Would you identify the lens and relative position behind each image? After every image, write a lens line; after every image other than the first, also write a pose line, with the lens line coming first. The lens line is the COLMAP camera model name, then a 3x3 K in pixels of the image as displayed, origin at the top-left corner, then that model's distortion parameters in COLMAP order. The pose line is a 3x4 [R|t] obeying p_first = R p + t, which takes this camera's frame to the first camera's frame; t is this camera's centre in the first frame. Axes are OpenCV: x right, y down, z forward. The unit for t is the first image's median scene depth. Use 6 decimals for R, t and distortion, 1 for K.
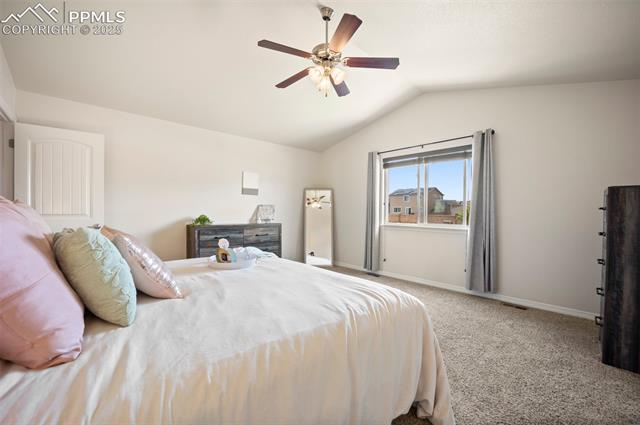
lens RADIAL K [[261.0, 0, 320.0], [0, 261.0, 212.5], [0, 0, 1]] dist [-0.023496, -0.000422]
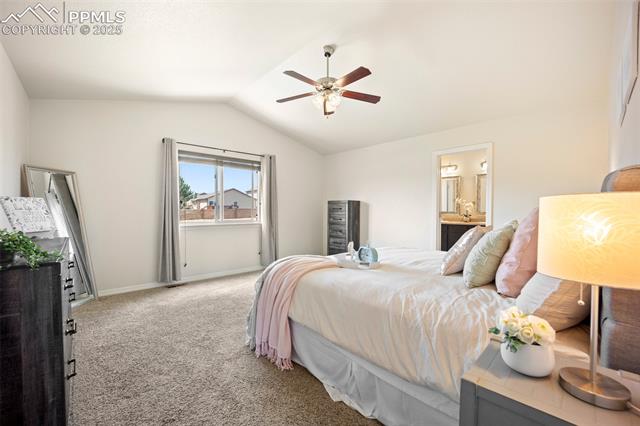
lens RADIAL K [[261.0, 0, 320.0], [0, 261.0, 213.0], [0, 0, 1]] dist [-0.023496, -0.000422]
pose [[-0.026521, -0.019123, 0.999465, -0.721632], [0.013417, 0.999720, 0.019484, -0.006519], [-0.999558, 0.013926, -0.026257, 0.621109]]
